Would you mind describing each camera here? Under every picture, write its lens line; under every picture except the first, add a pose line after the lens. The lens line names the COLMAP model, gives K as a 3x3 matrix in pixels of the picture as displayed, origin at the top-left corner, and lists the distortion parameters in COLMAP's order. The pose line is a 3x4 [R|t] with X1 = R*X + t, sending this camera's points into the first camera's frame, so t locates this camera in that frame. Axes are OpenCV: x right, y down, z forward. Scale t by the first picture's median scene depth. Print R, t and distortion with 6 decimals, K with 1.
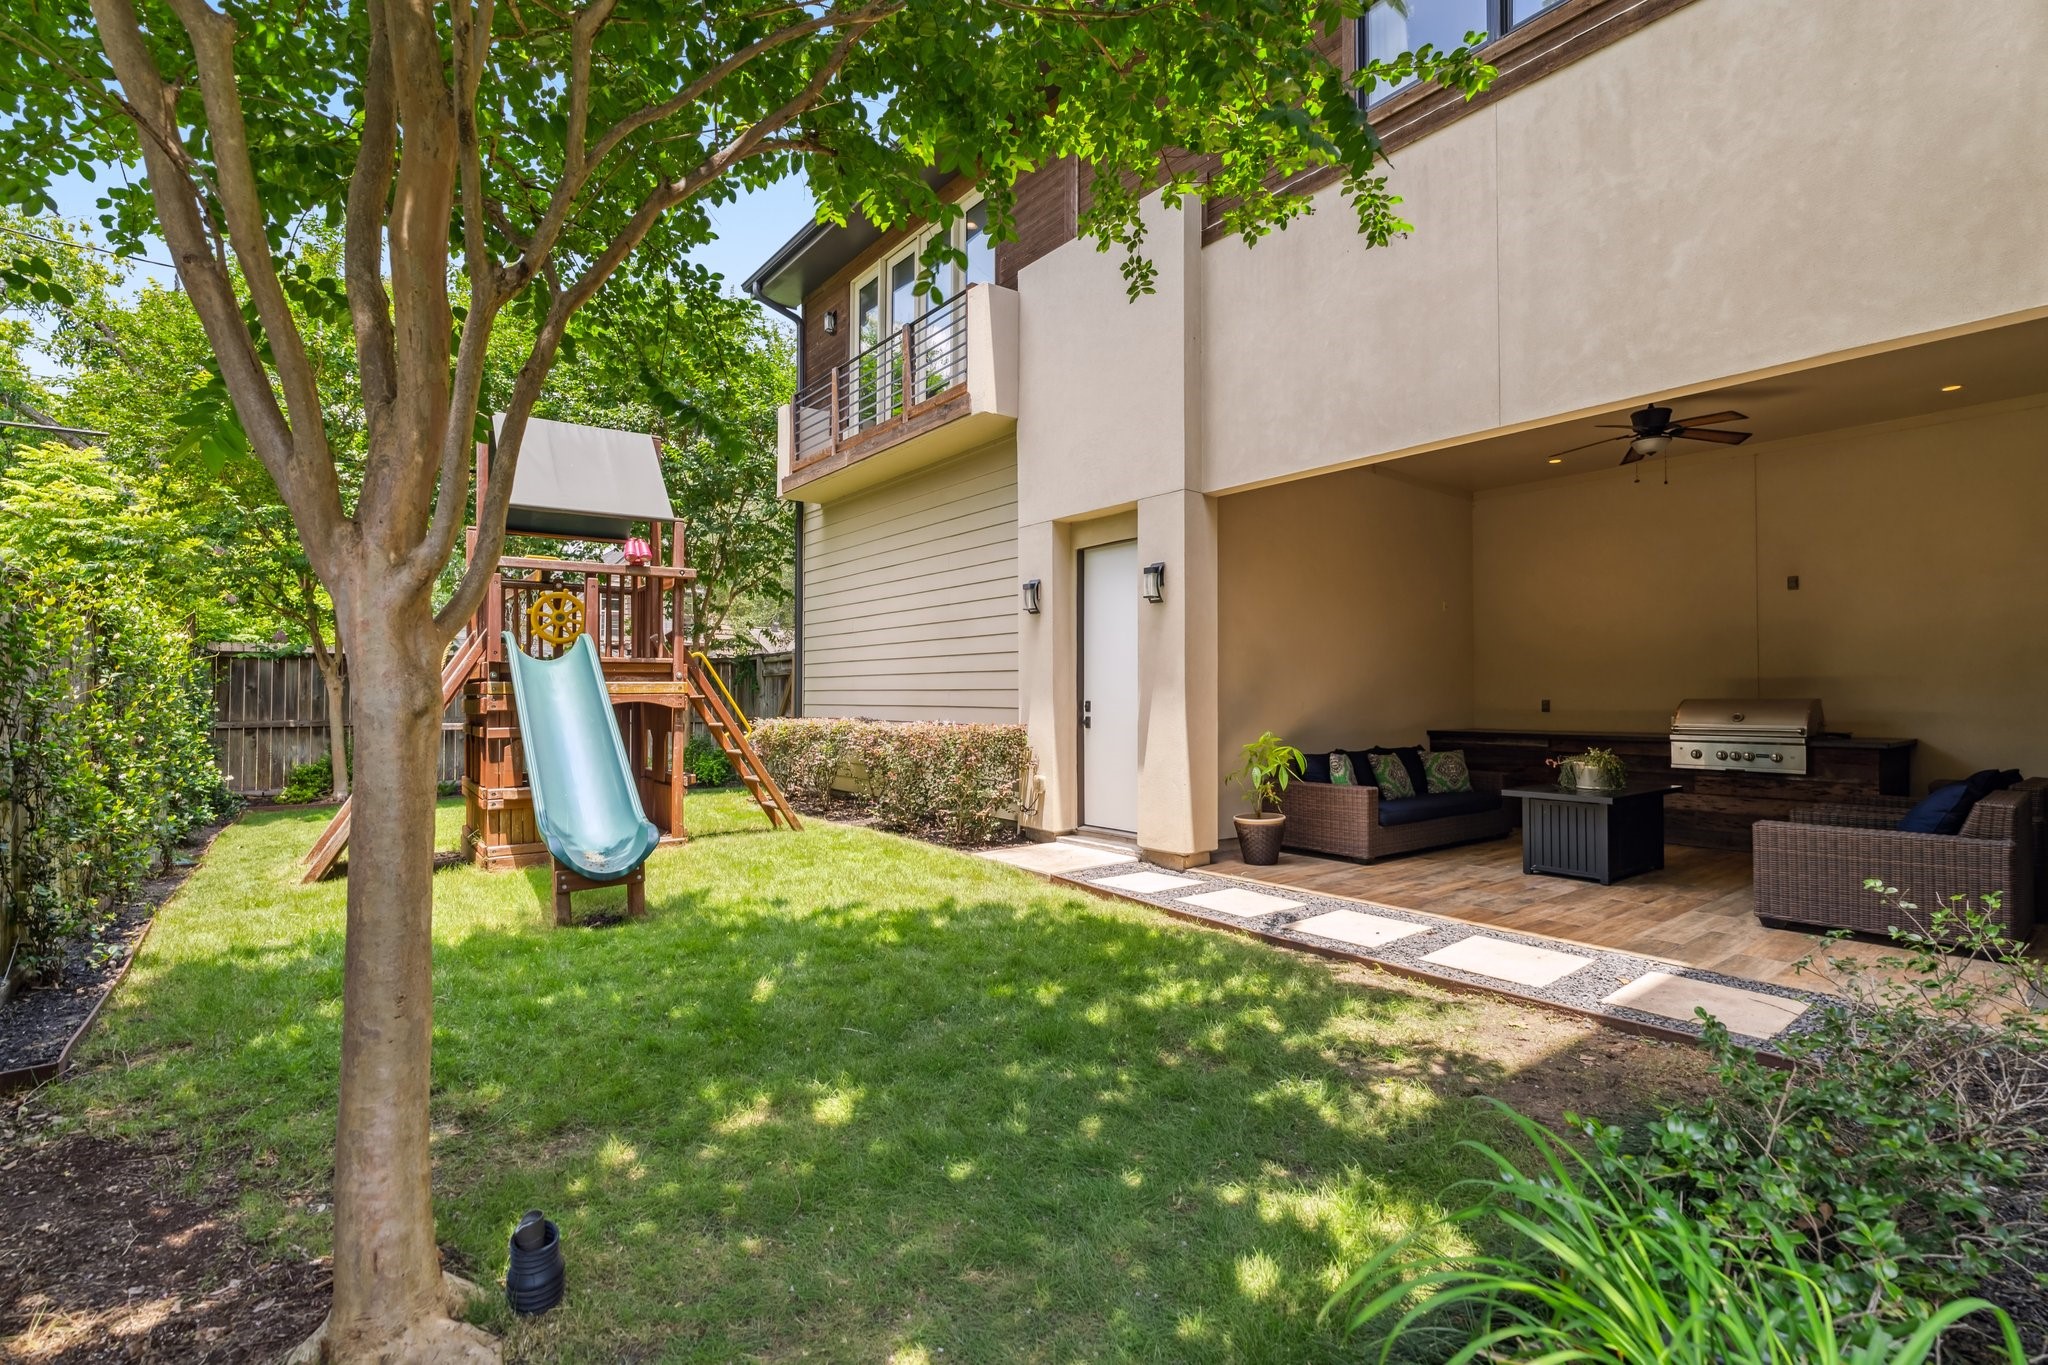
lens RADIAL K [[935.2, 0, 1027.2], [0, 935.2, 681.6], [0, 0, 1]] dist [-0.001541, 0.001114]
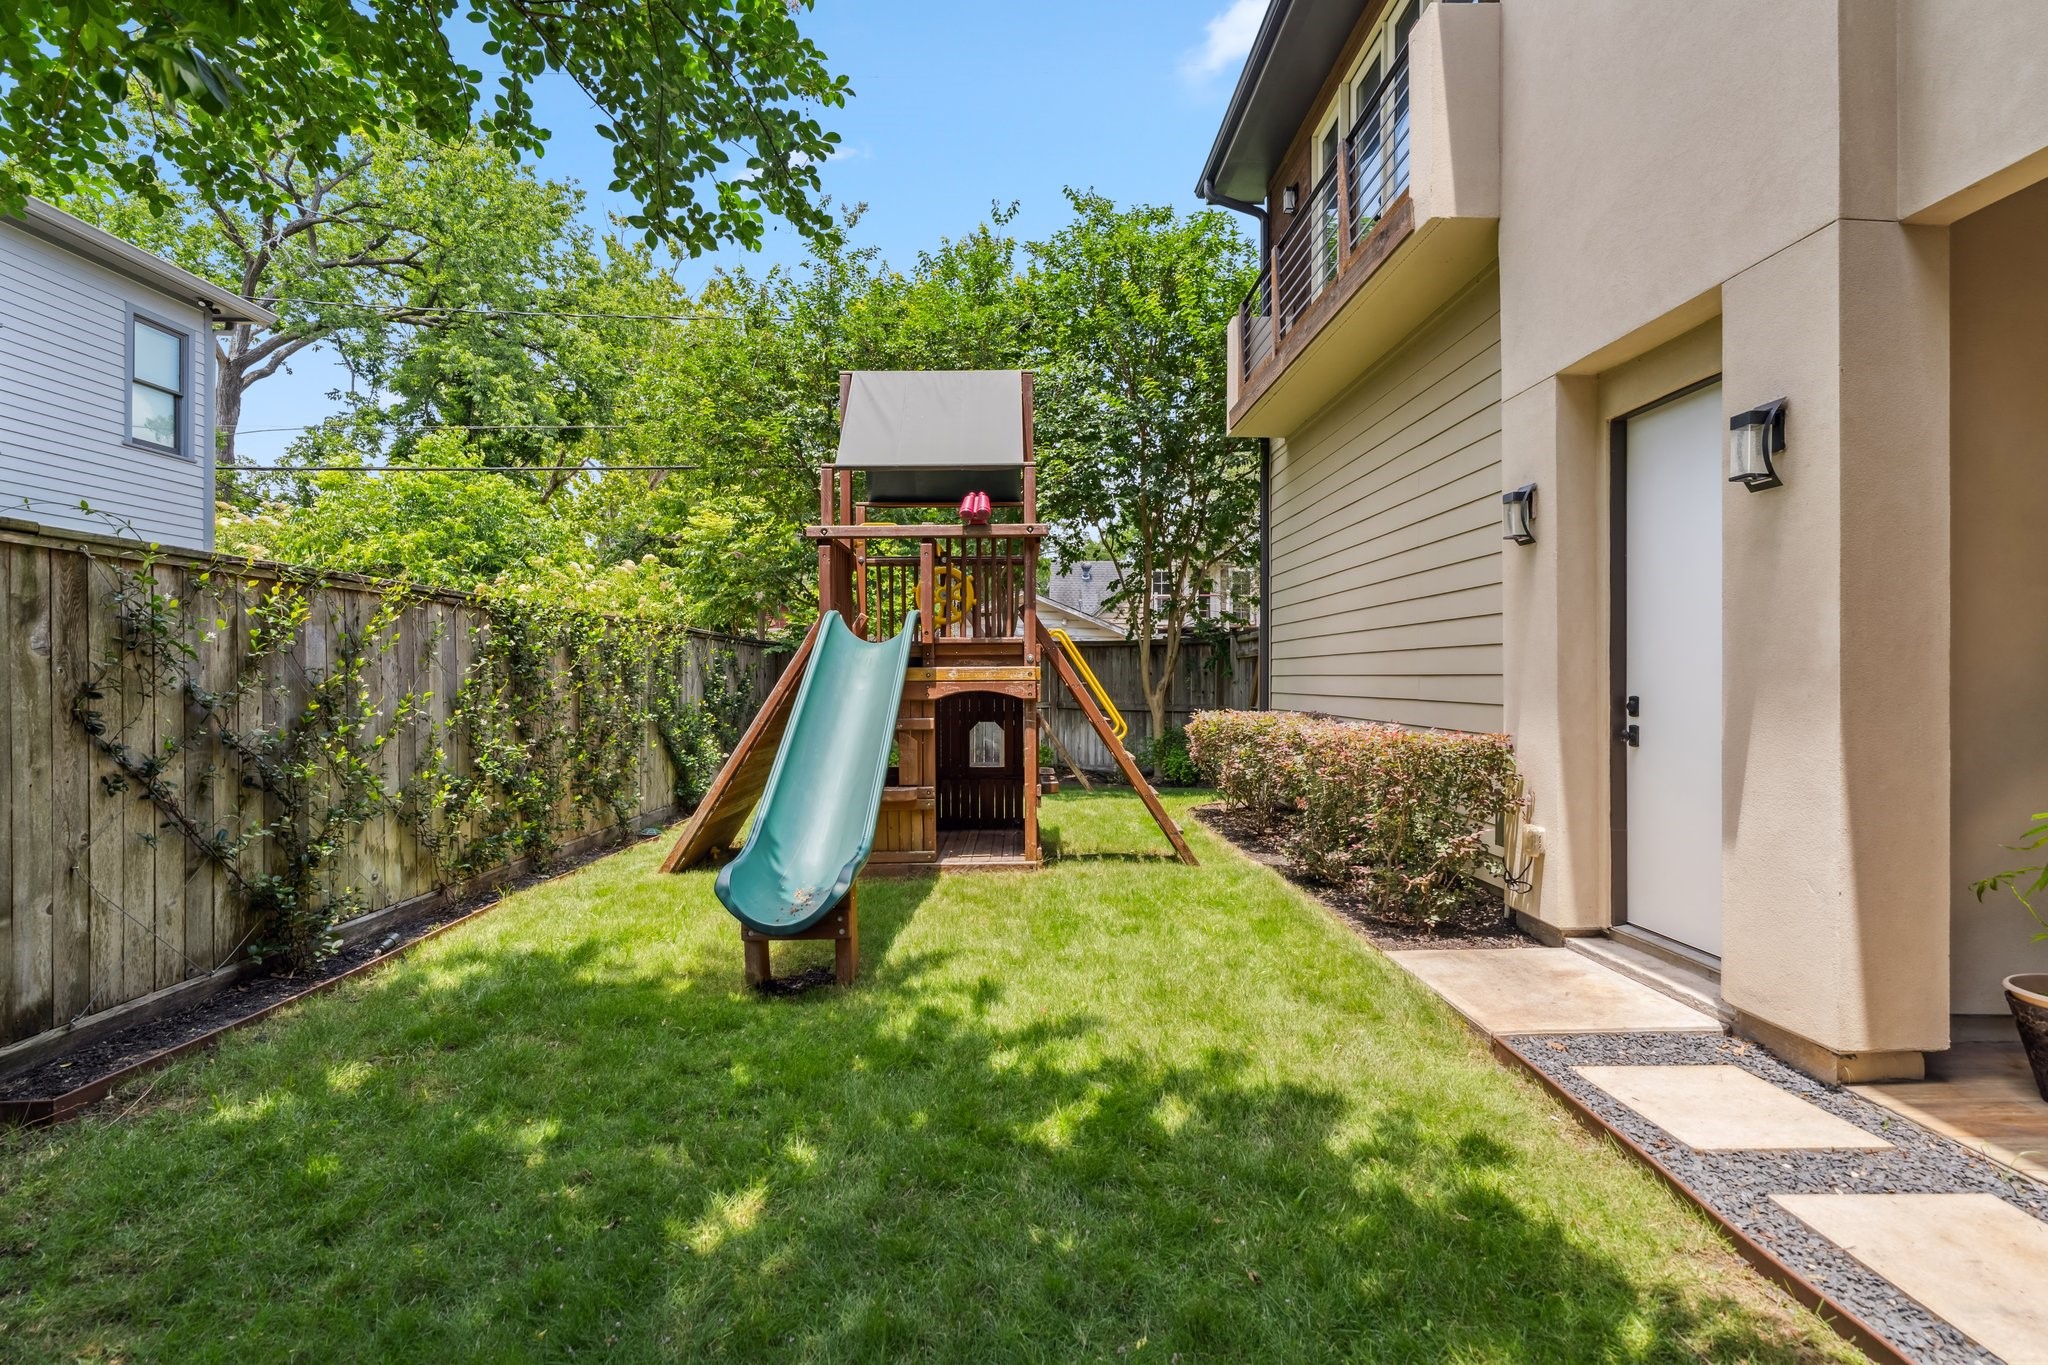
lens RADIAL K [[935.2, 0, 1026.8], [0, 935.2, 678.8], [0, 0, 1]] dist [-0.001541, 0.001114]
pose [[0.810086, 0.001597, -0.586309, 0.097514], [0.007207, 0.999894, 0.012681, 0.000913], [0.586267, -0.014498, 0.809988, 0.353357]]
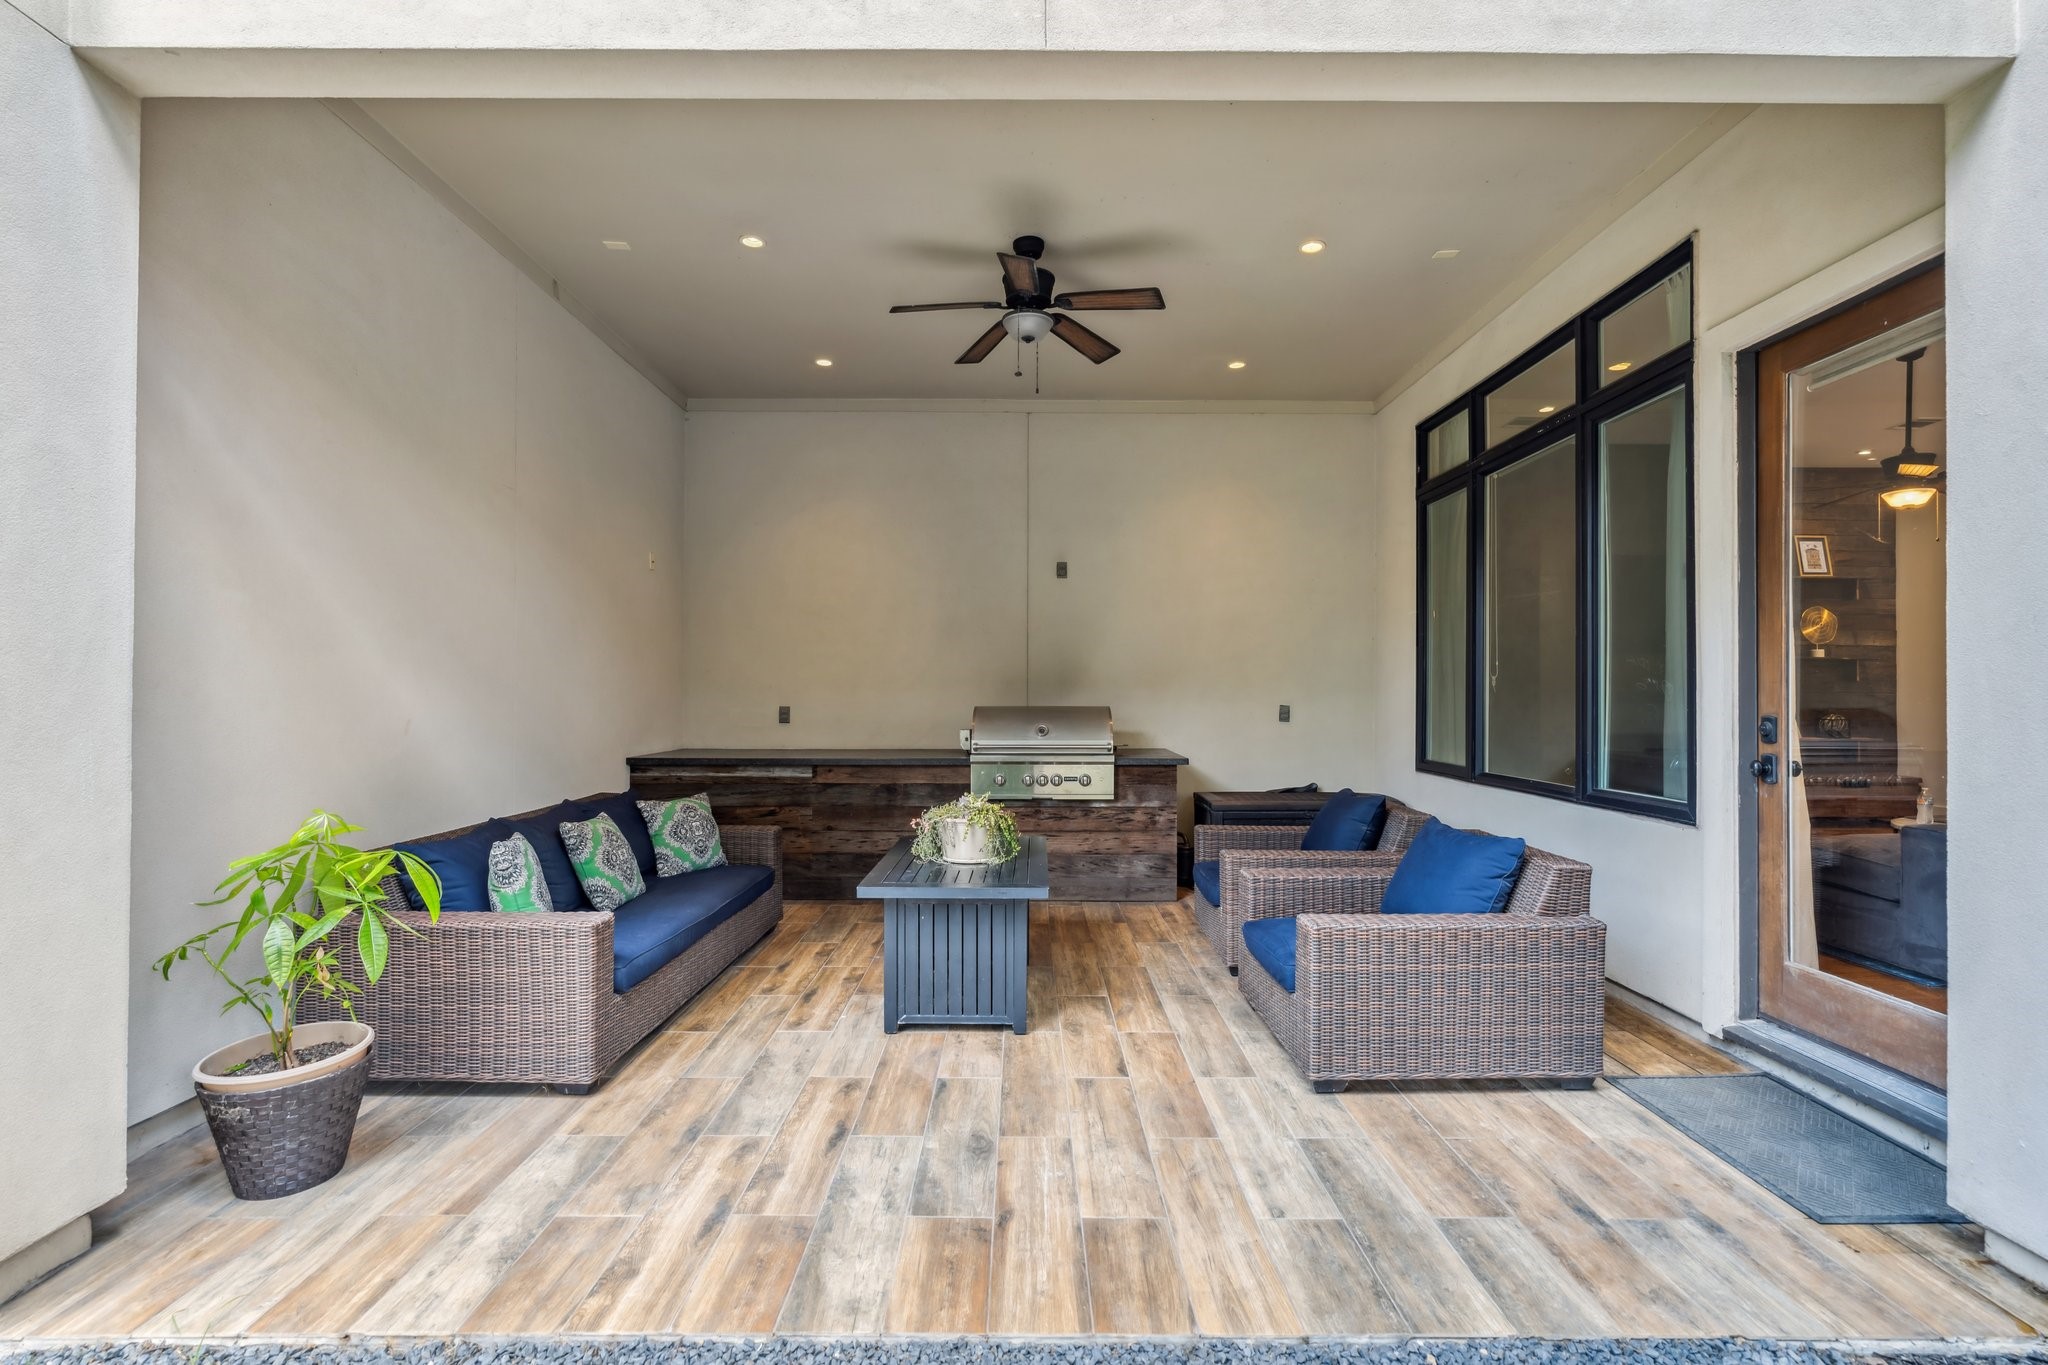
lens RADIAL K [[935.2, 0, 1030.4], [0, 935.2, 680.6], [0, 0, 1]] dist [-0.001541, 0.001114]
pose [[0.607013, 0.013160, 0.794583, 0.117259], [-0.017961, 0.999835, -0.002839, -0.001155], [-0.794489, -0.012548, 0.607149, 0.484040]]
